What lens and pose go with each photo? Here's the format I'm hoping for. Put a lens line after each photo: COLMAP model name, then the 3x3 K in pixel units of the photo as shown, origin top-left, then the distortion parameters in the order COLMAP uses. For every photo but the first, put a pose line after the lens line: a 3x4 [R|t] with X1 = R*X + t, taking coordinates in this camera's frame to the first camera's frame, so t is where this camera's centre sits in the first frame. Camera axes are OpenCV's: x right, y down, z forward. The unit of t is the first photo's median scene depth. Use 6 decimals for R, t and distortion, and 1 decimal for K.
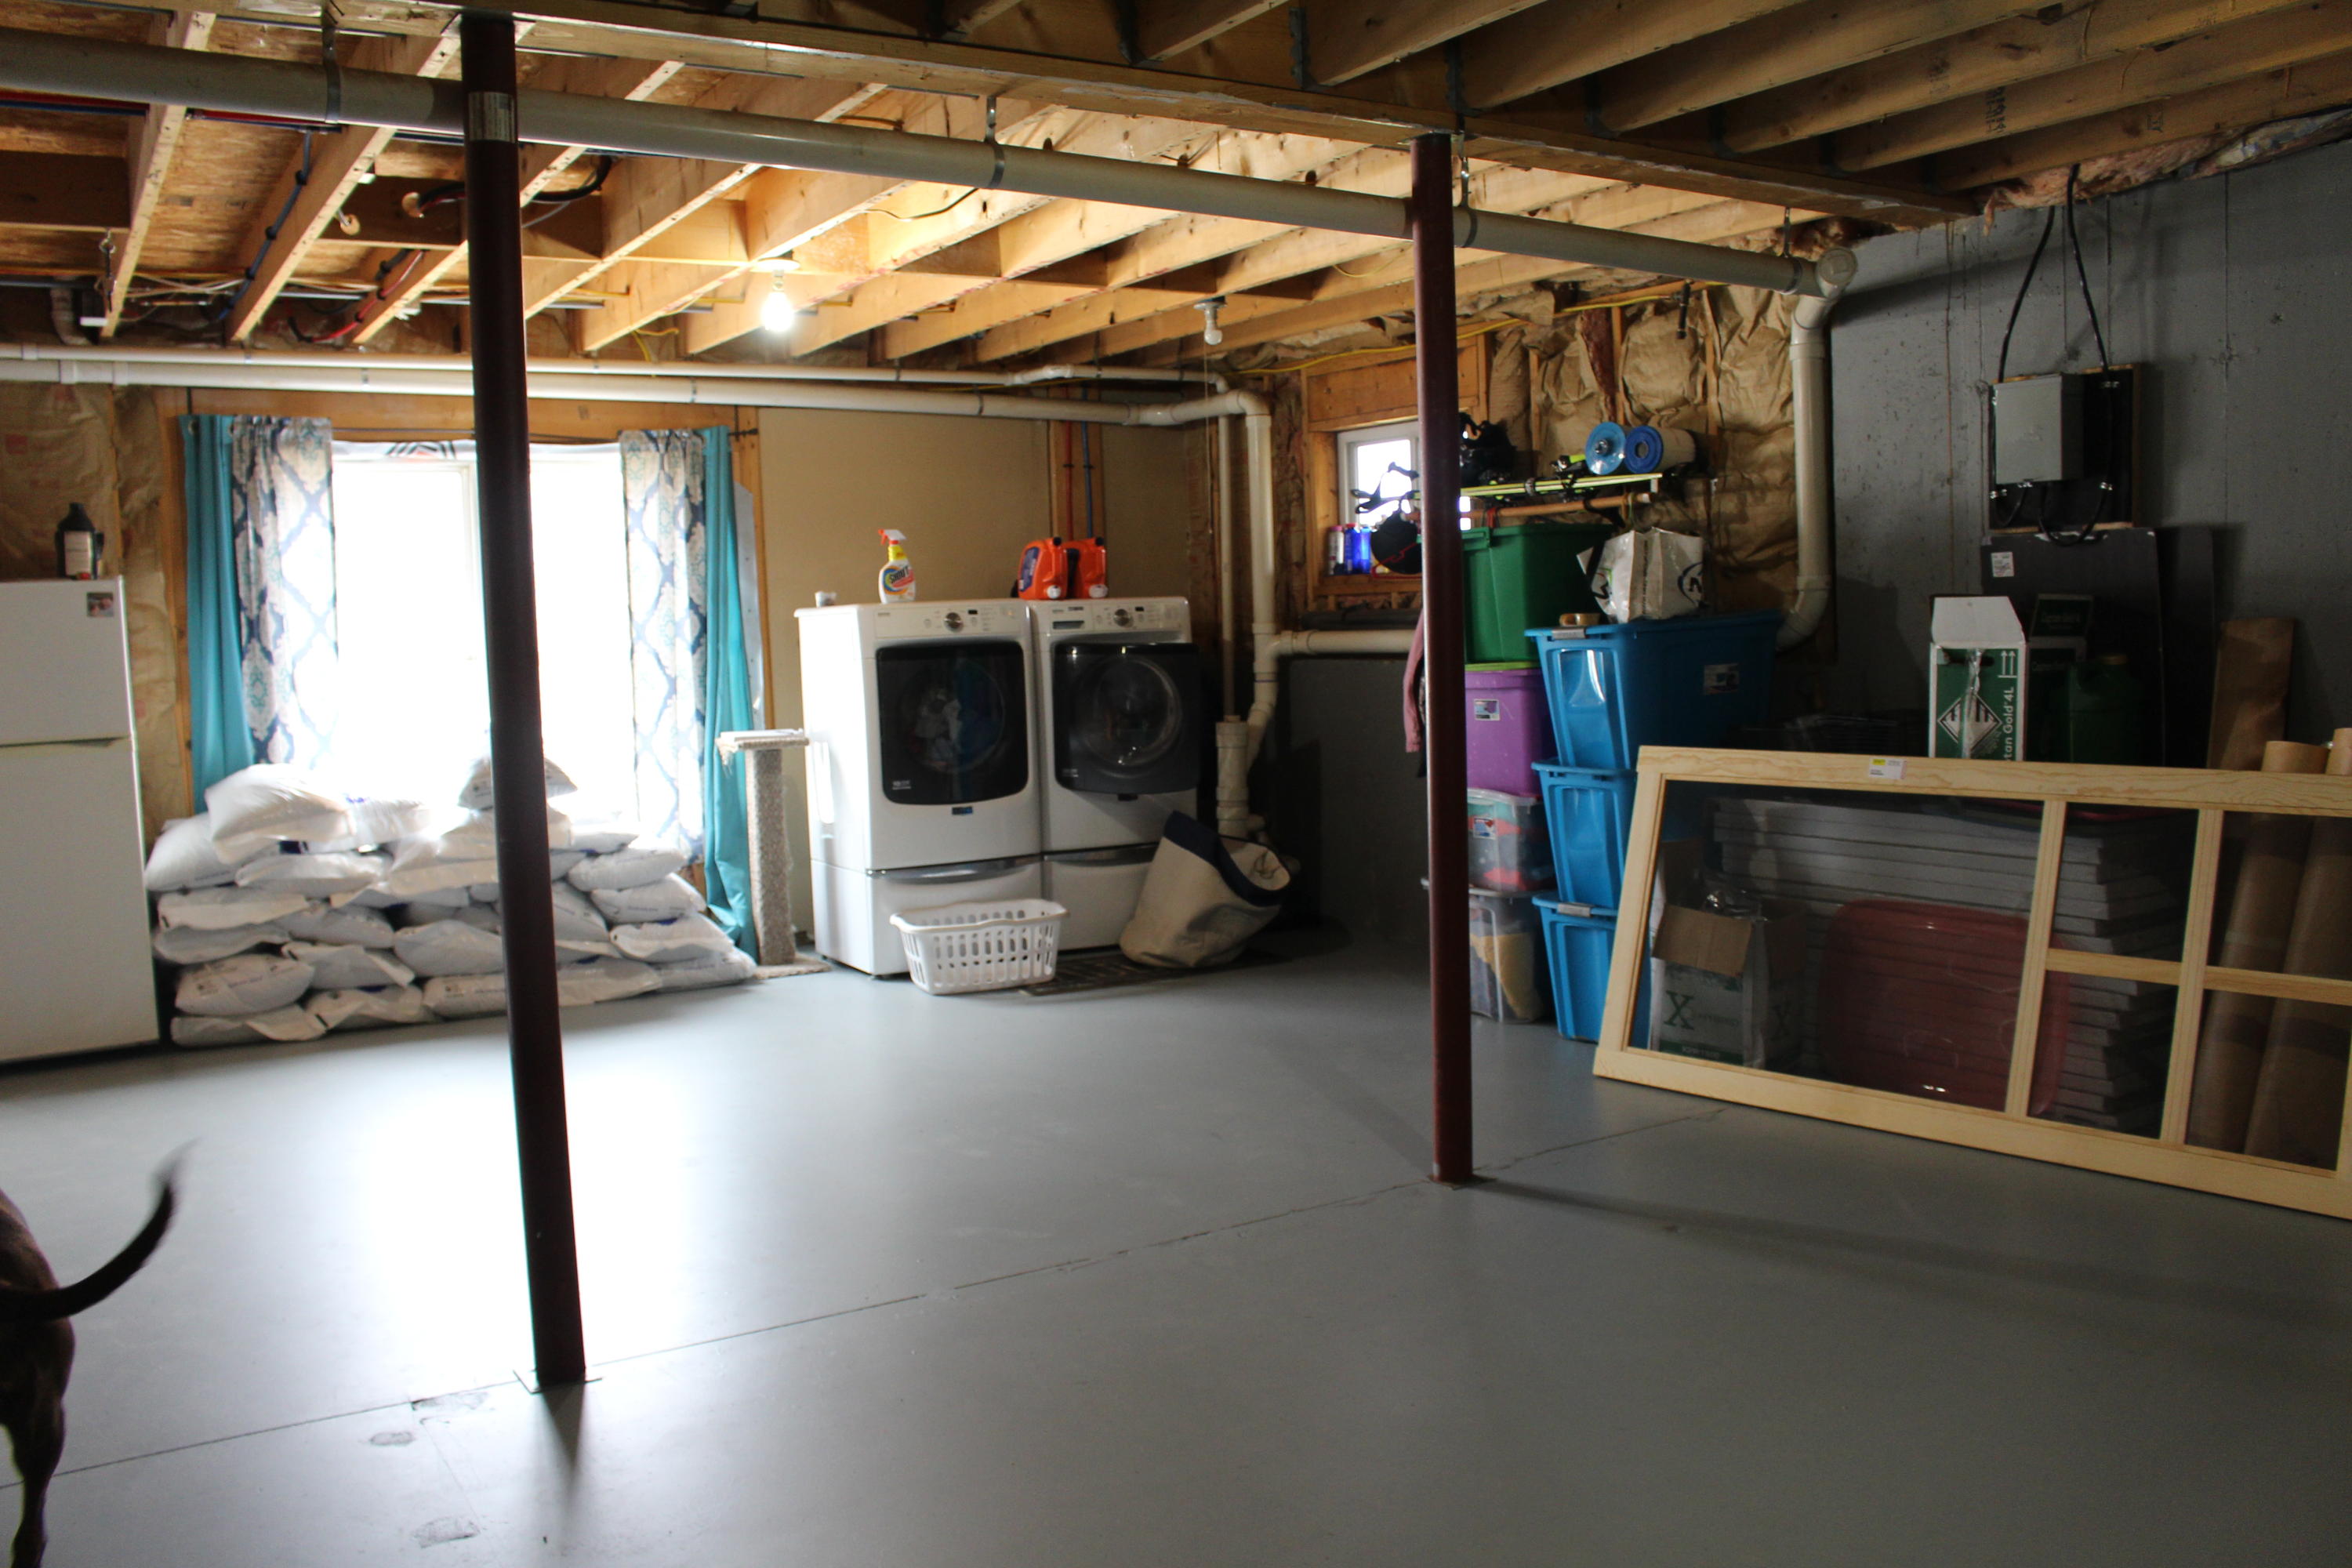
lens RADIAL K [[1952.5, 0, 1147.7], [0, 1952.5, 784.3], [0, 0, 1]] dist [-0.157327, 0.131094]
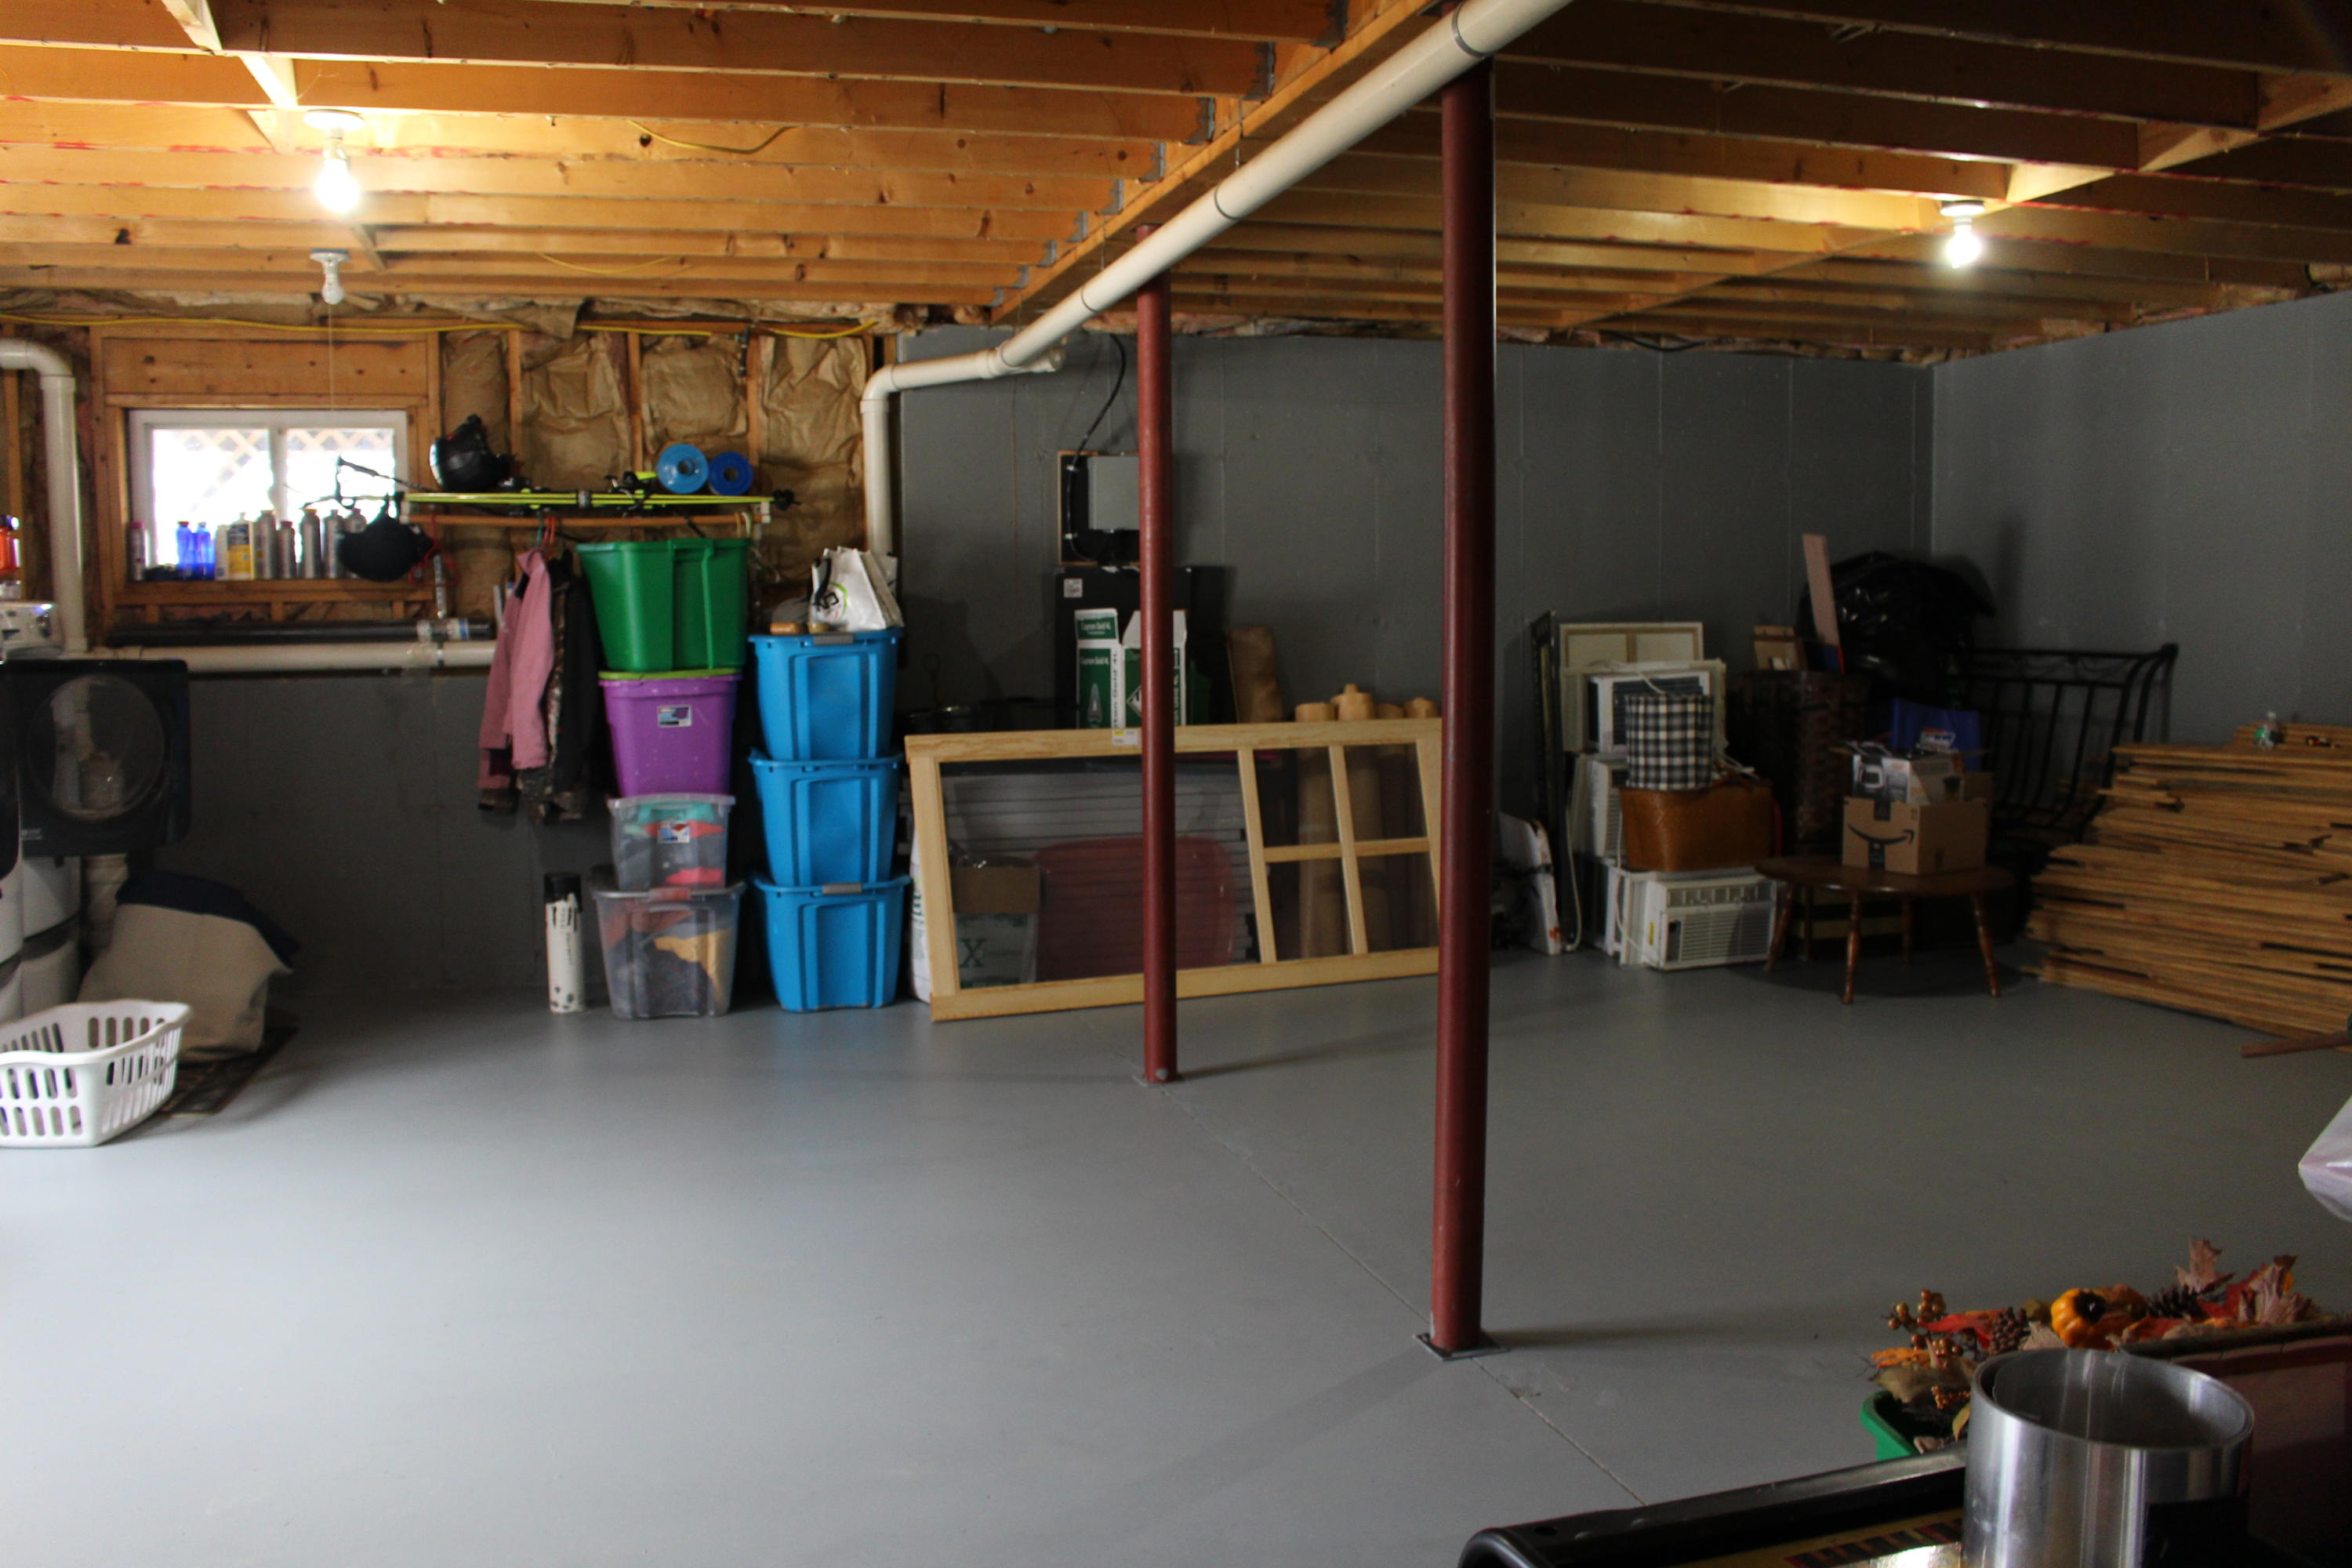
lens RADIAL K [[1952.5, 0, 1147.7], [0, 1952.5, 784.3], [0, 0, 1]] dist [-0.157327, 0.131094]
pose [[0.271239, -0.059464, 0.960673, -0.699510], [0.082093, 0.995882, 0.038465, -0.020240], [-0.959005, 0.068432, 0.275004, 0.457578]]
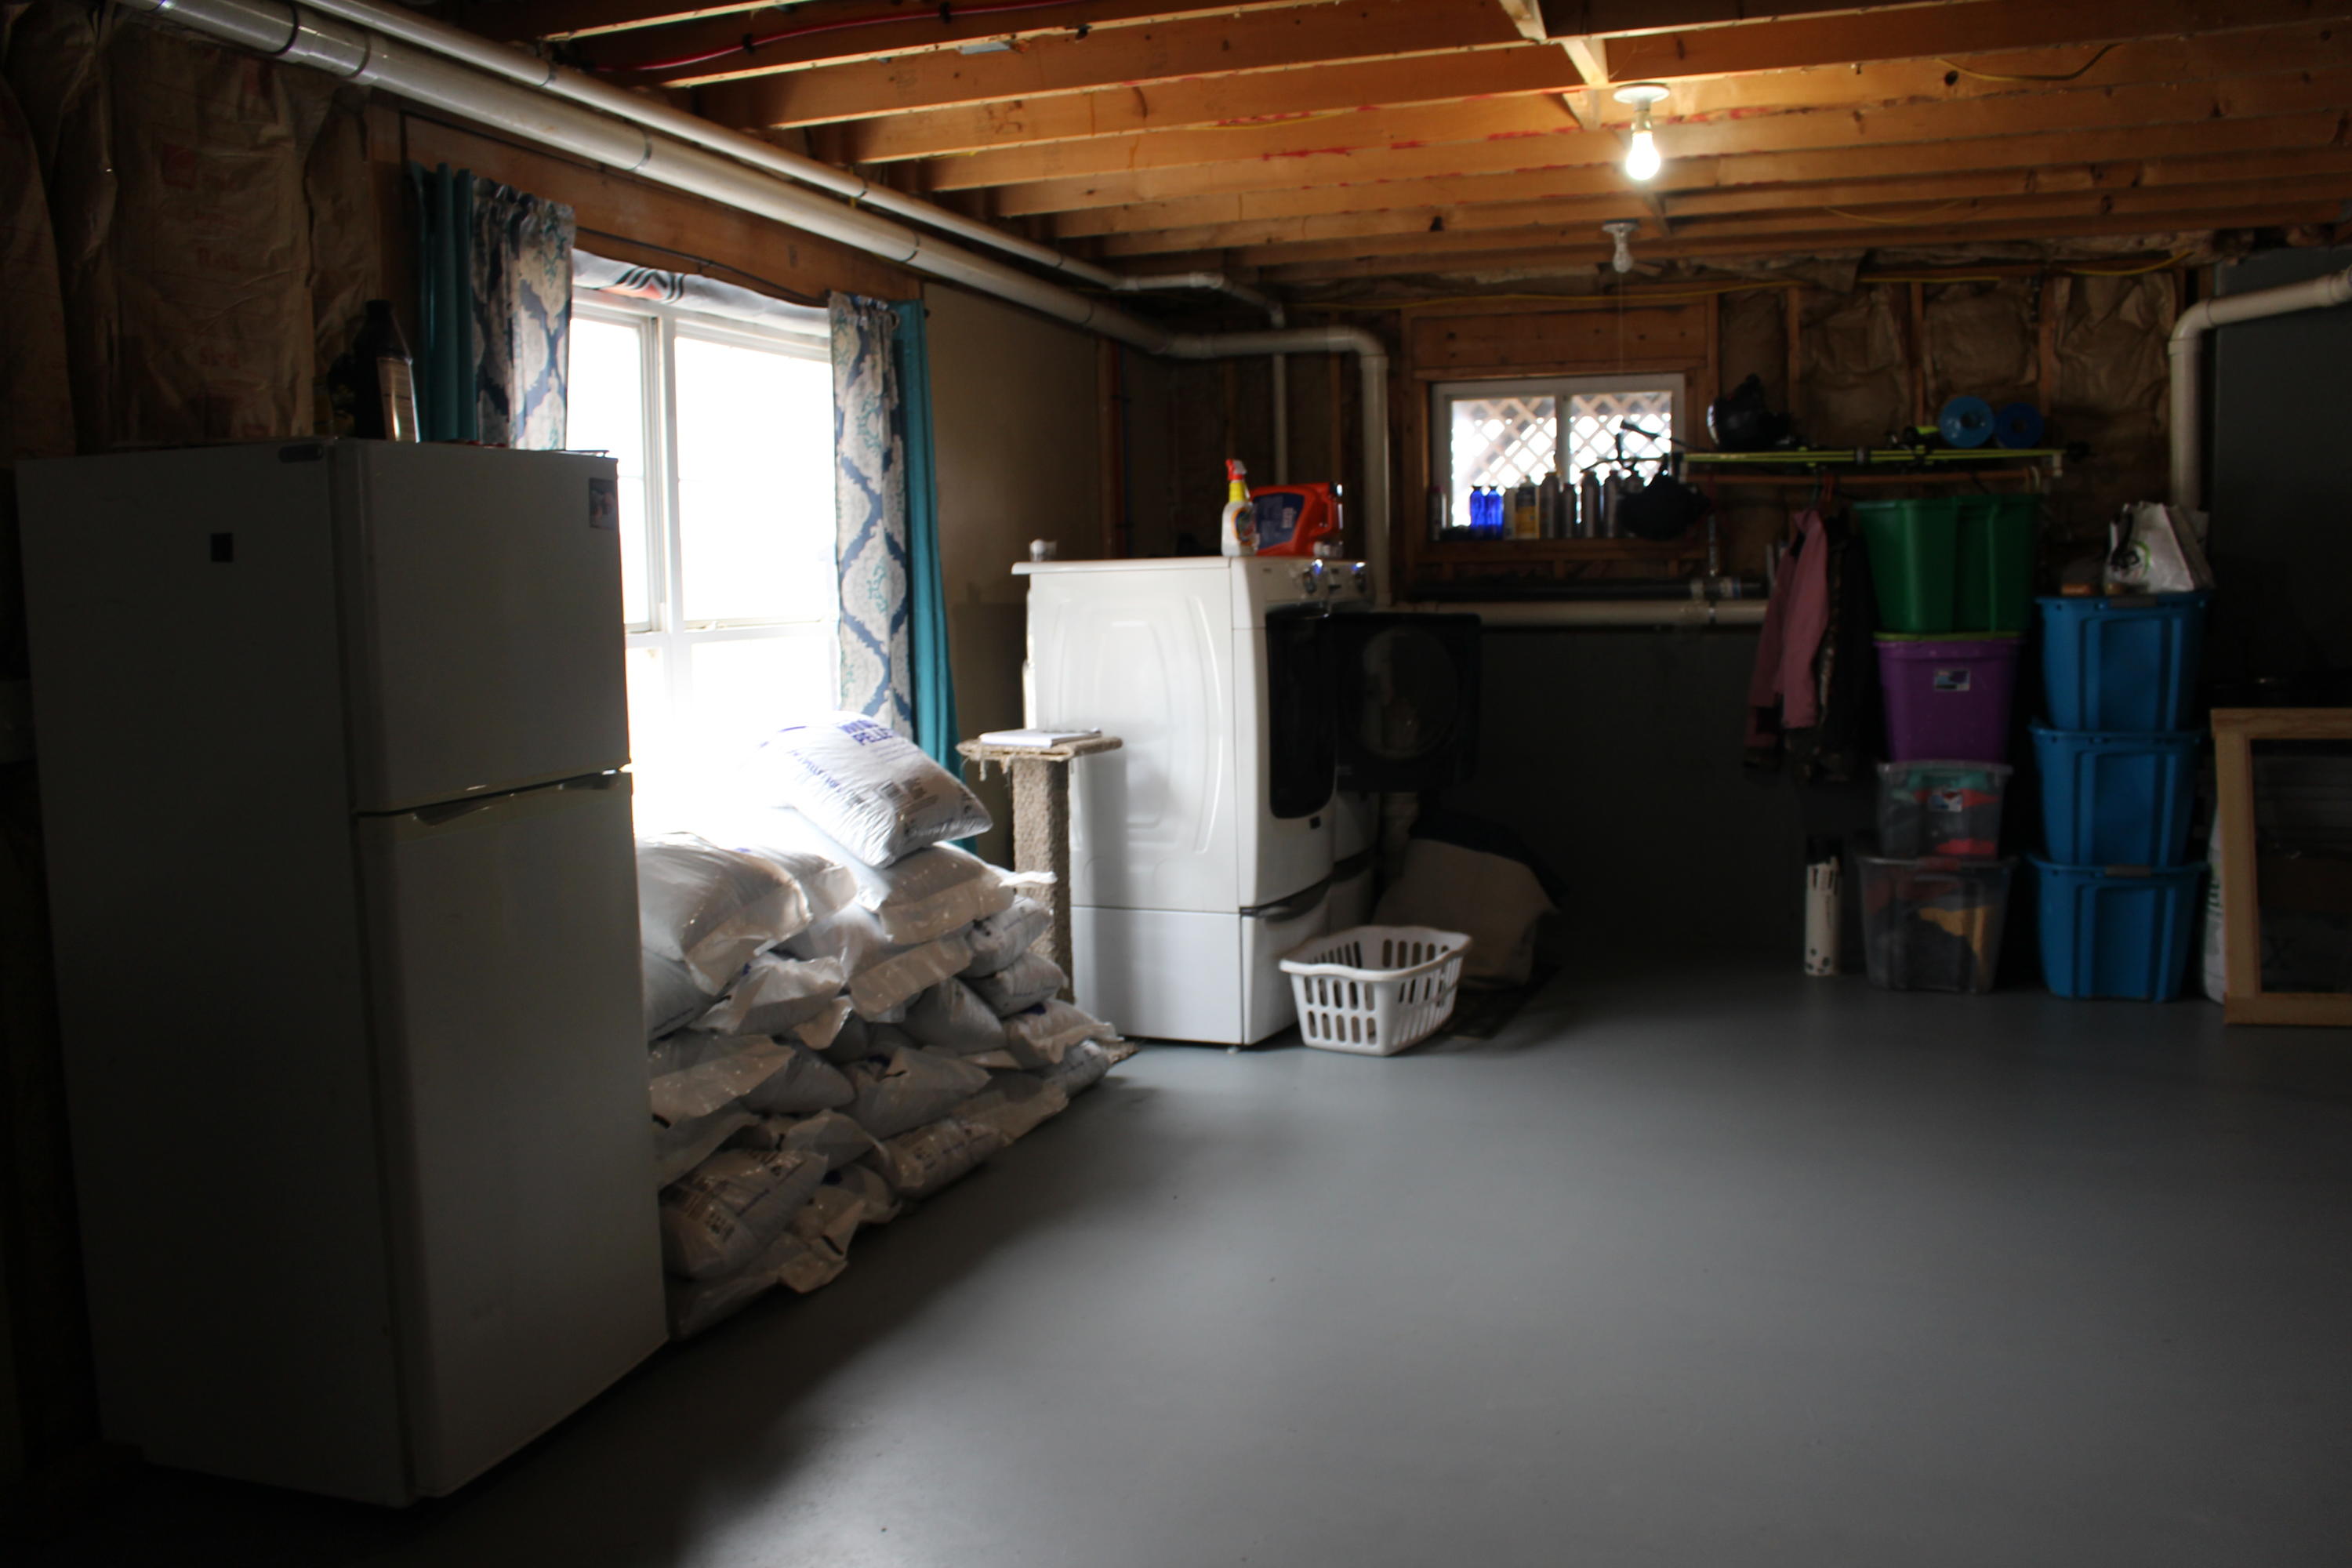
lens RADIAL K [[1952.5, 0, 1147.7], [0, 1952.5, 784.3], [0, 0, 1]] dist [-0.157327, 0.131094]
pose [[0.780473, -0.049250, 0.623247, -0.708927], [0.049424, 0.998633, 0.017022, -0.020910], [-0.623233, 0.017518, 0.781840, 0.472886]]
